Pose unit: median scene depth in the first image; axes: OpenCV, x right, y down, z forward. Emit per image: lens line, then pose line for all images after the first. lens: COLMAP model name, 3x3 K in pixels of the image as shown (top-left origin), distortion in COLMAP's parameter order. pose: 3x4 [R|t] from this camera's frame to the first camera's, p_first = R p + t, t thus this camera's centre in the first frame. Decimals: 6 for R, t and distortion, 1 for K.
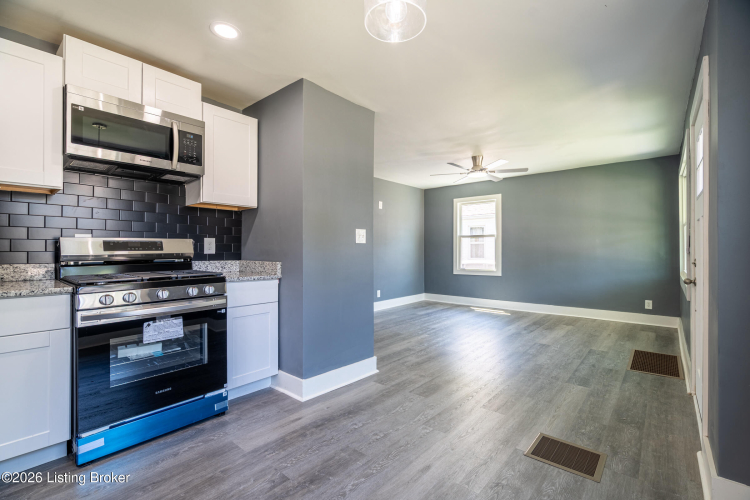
lens RADIAL K [[339.7, 0, 377.1], [0, 339.7, 244.7], [0, 0, 1]] dist [-0.001594, 0.000497]
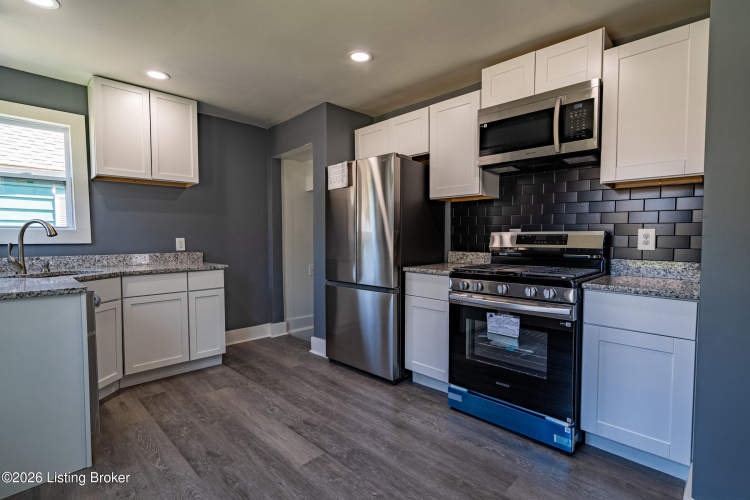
lens RADIAL K [[359.4, 0, 374.3], [0, 359.4, 248.9], [0, 0, 1]] dist [0.001377, 0.000411]
pose [[-0.074037, 0.035221, -0.996633, 0.354790], [0.011626, 0.999339, 0.034453, -0.010442], [0.997188, -0.009036, -0.074398, 0.556454]]
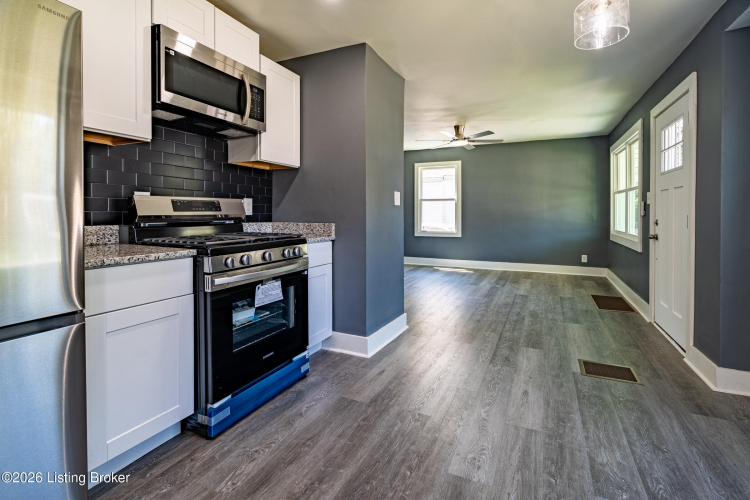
lens RADIAL K [[359.4, 0, 374.8], [0, 359.4, 211.6], [0, 0, 1]] dist [0.001377, 0.000411]
pose [[0.964206, 0.004488, 0.265115, -0.482888], [-0.007218, 0.999930, 0.009322, 0.005633], [-0.265055, -0.010902, 0.964172, -0.053711]]
